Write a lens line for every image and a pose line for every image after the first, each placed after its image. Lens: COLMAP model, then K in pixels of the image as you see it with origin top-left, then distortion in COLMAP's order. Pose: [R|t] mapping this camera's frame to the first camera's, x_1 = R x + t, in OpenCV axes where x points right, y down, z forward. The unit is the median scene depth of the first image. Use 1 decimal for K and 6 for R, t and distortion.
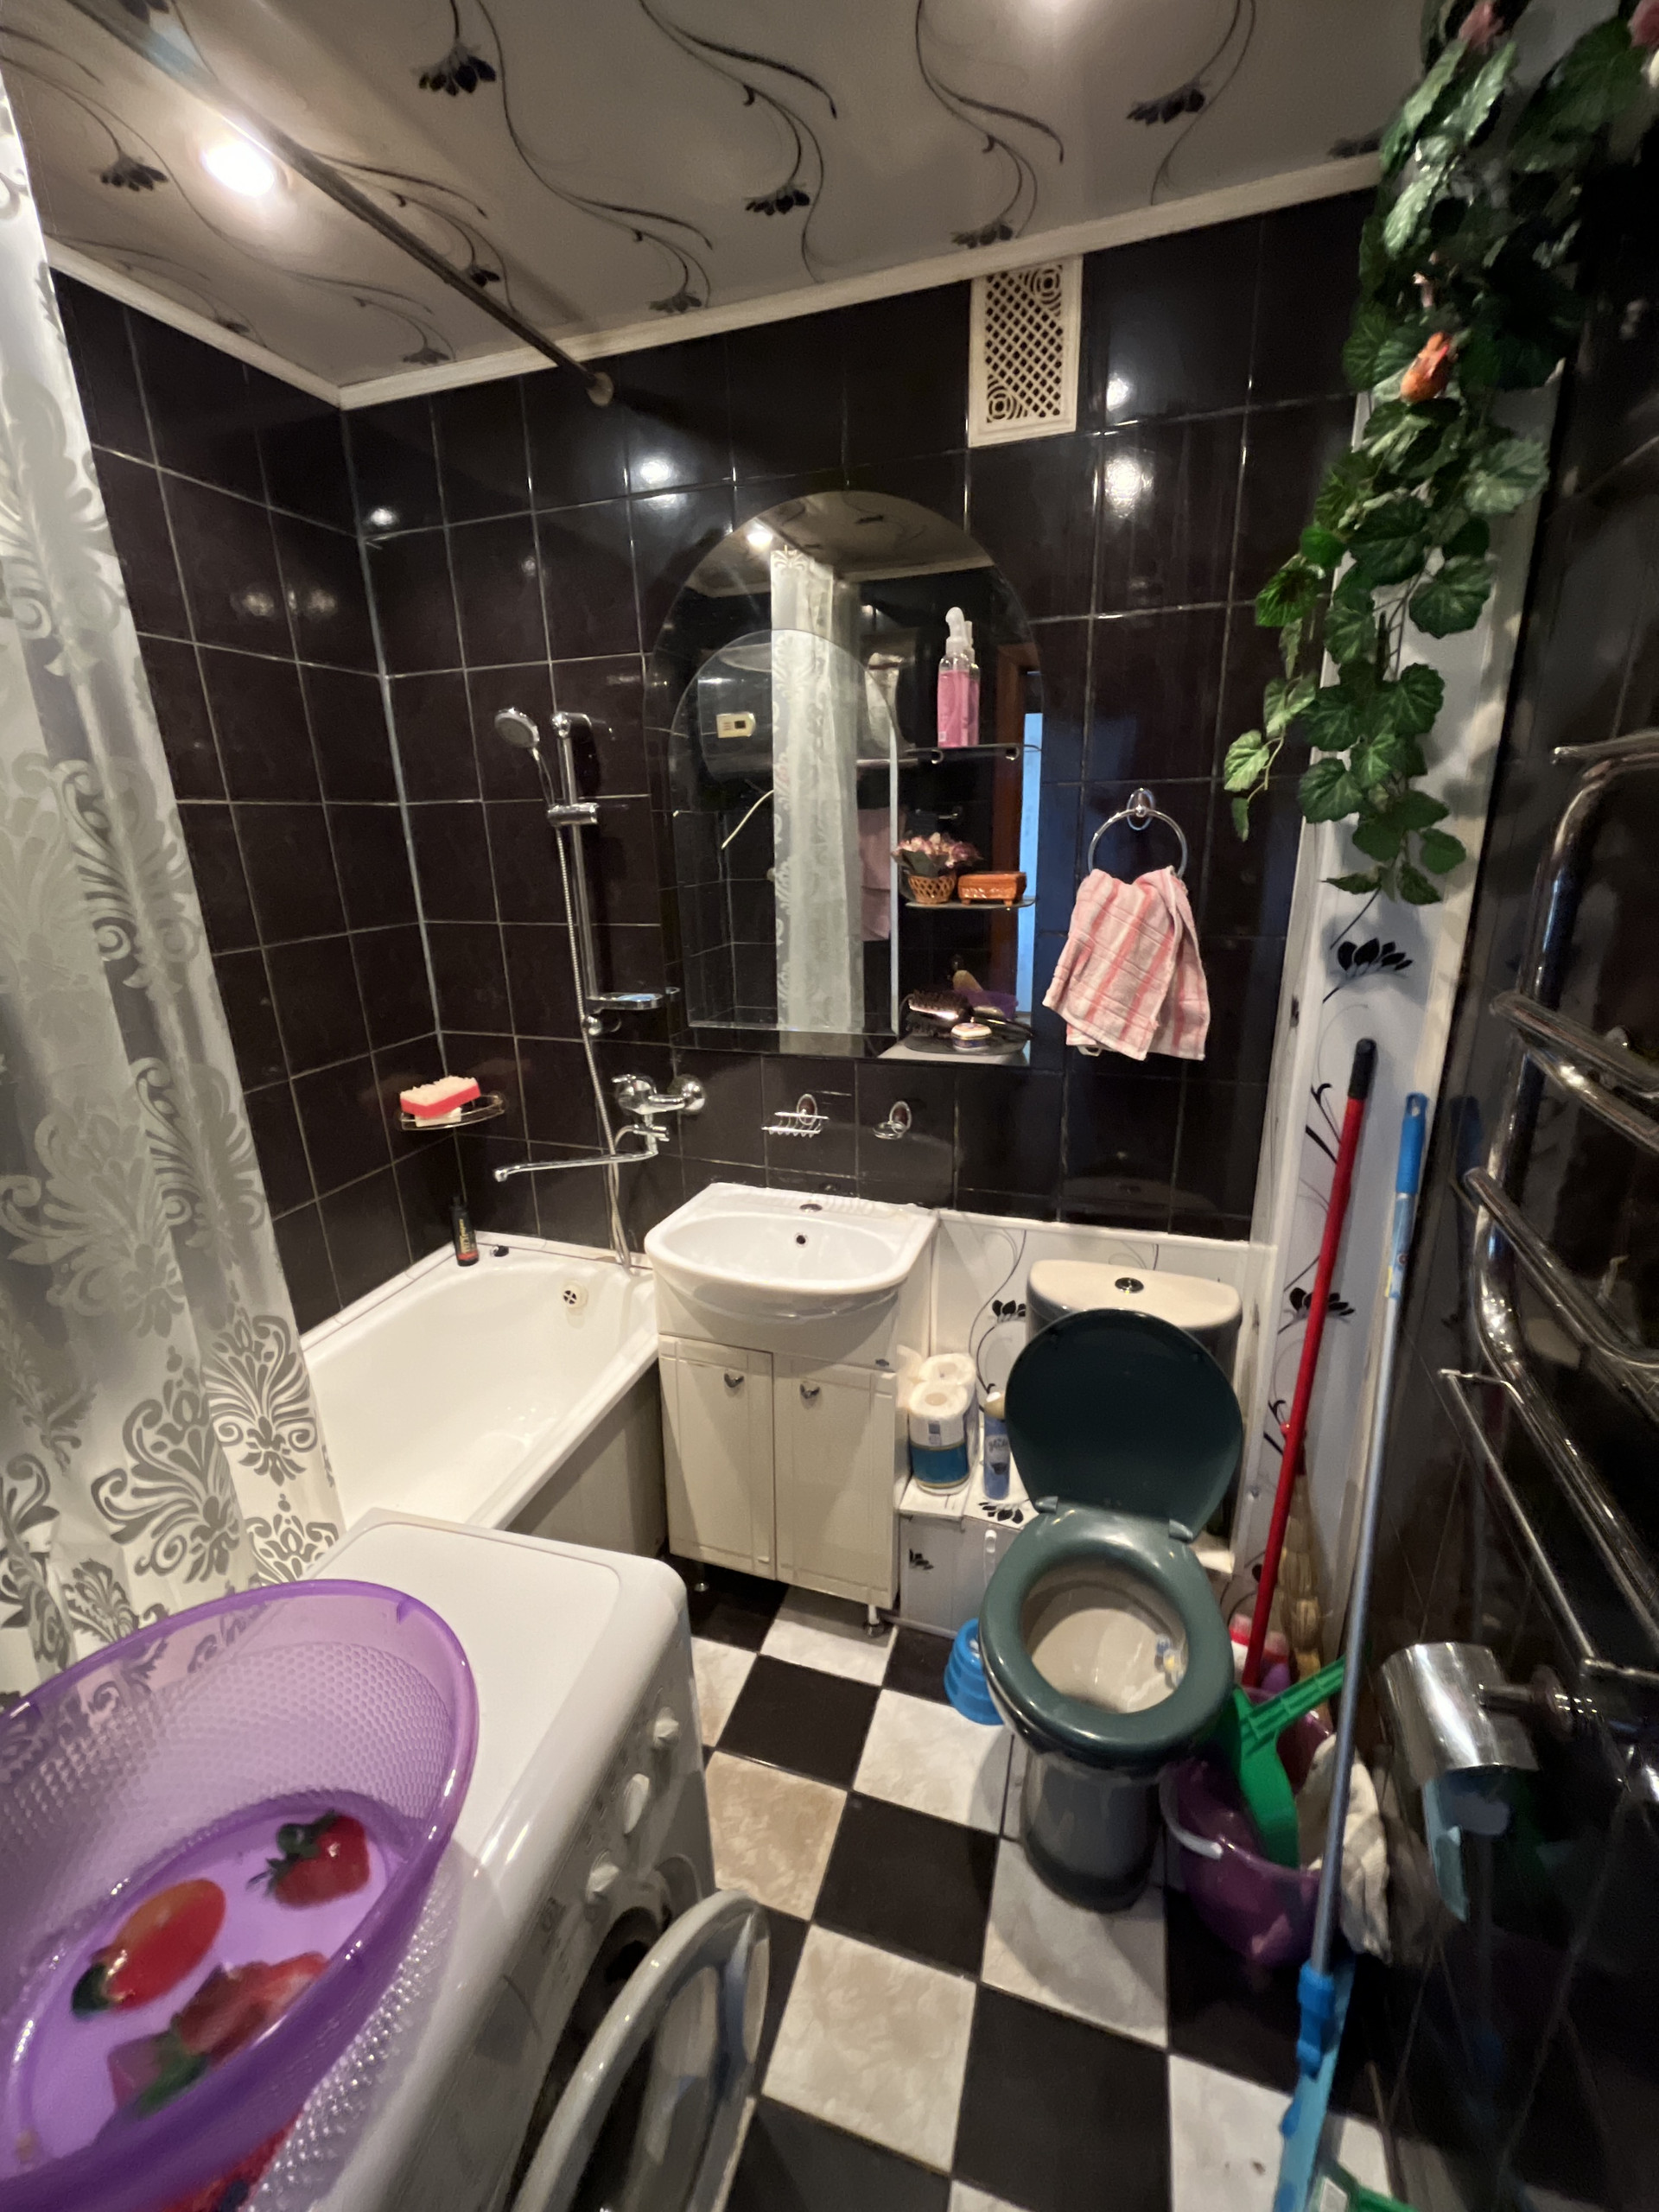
lens RADIAL K [[909.4, 0, 819.5], [0, 909.4, 1096.4], [0, 0, 1]] dist [-0.009122, 0.001130]
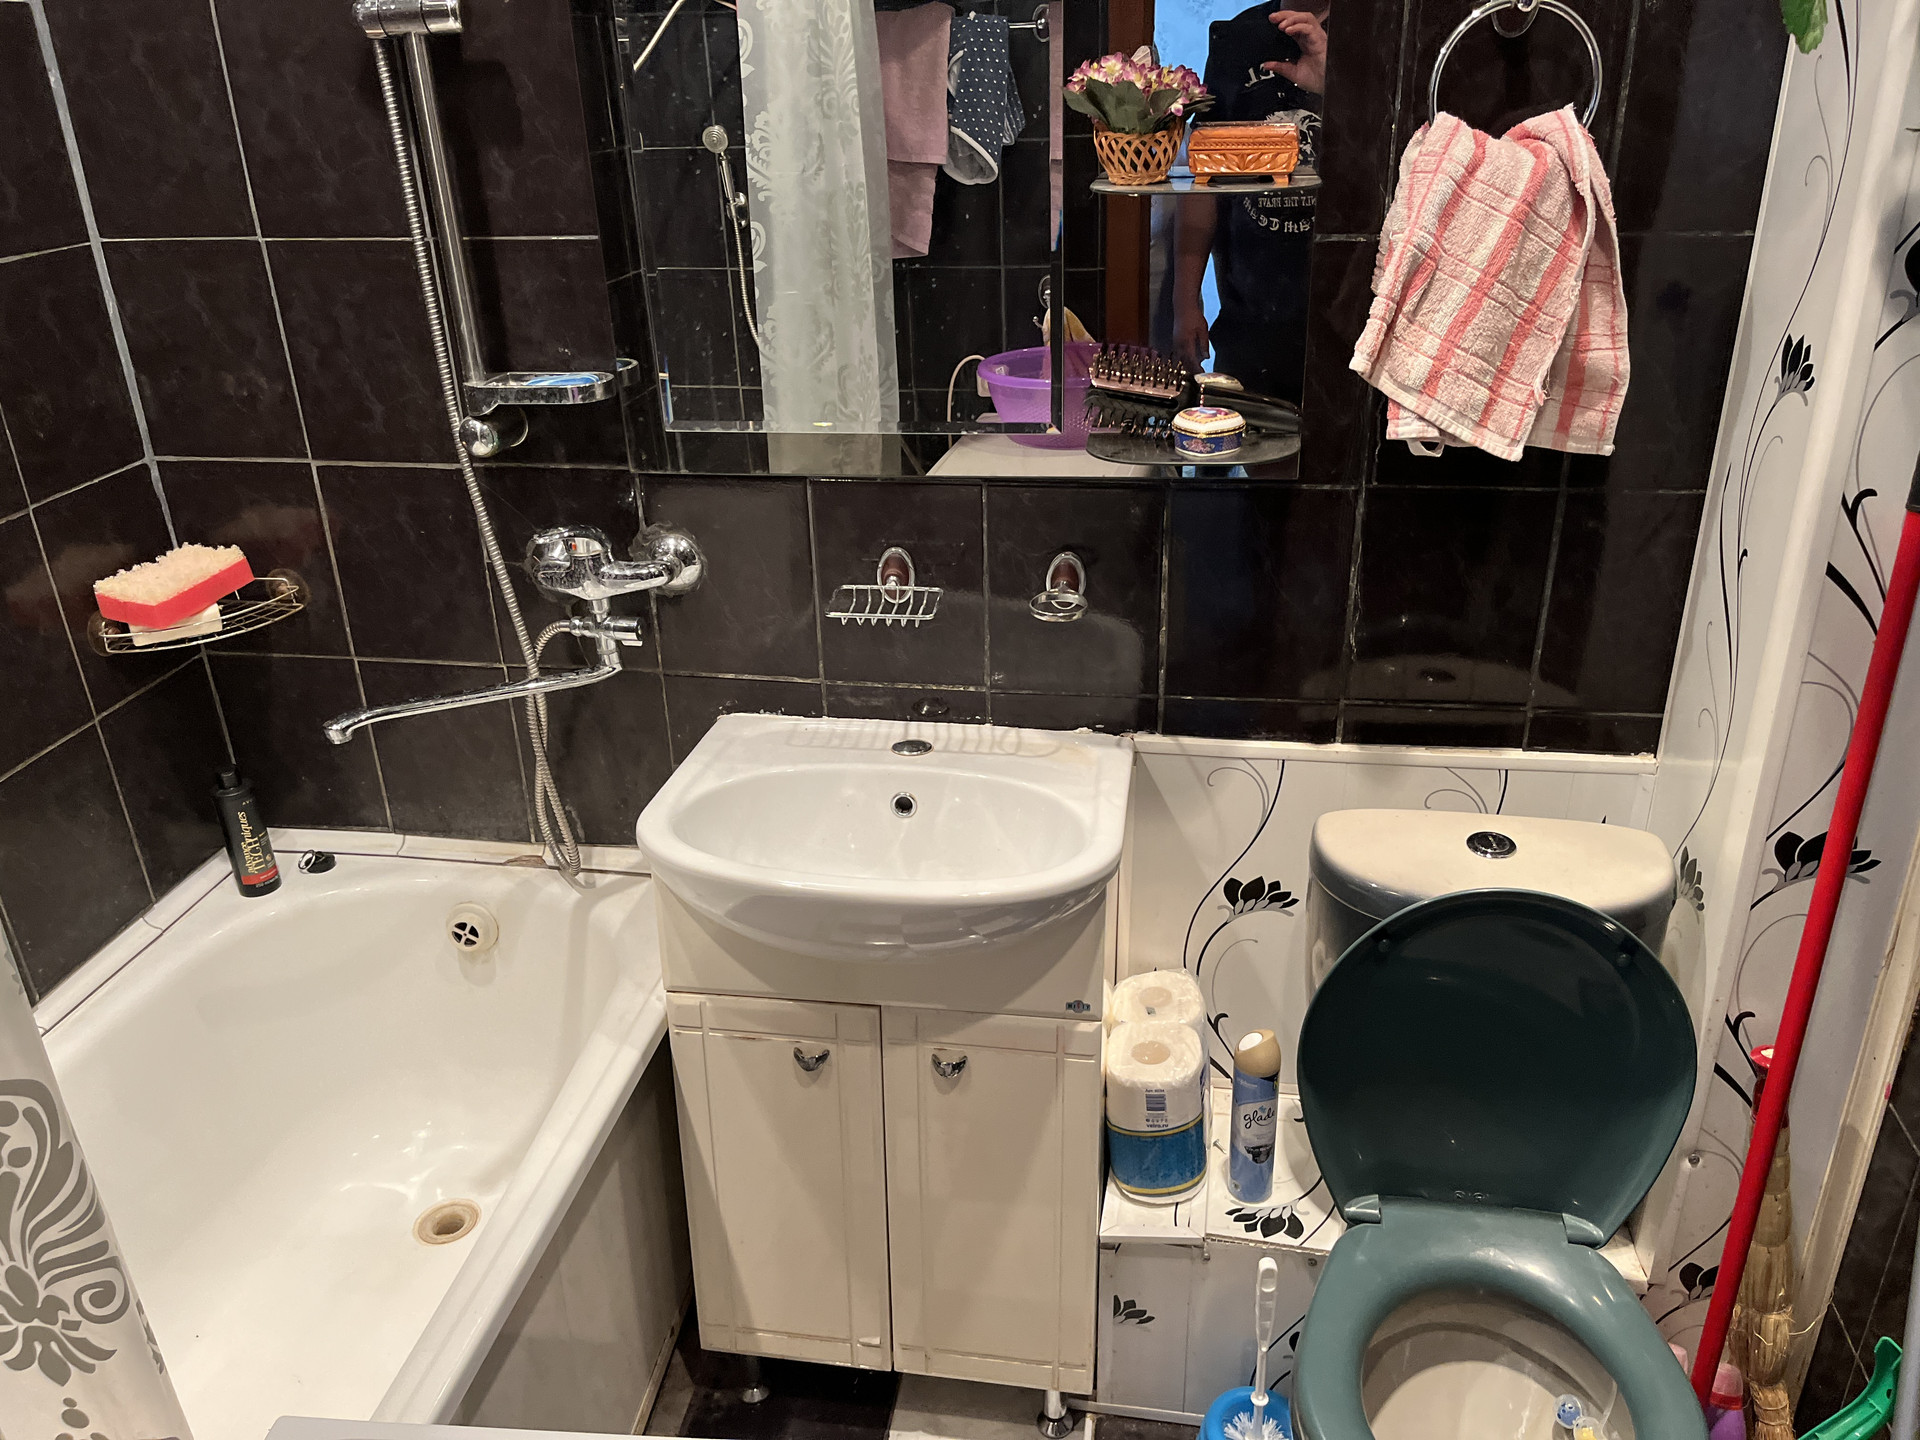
lens RADIAL K [[1483.0, 0, 965.6], [0, 1483.0, 726.5], [0, 0, 1]] dist [0.071135, -0.103221]
pose [[0.986907, -0.070502, 0.145067, -0.118128], [0.050508, 0.989260, 0.137163, -0.017956], [-0.153179, -0.128040, 0.979868, 0.089134]]
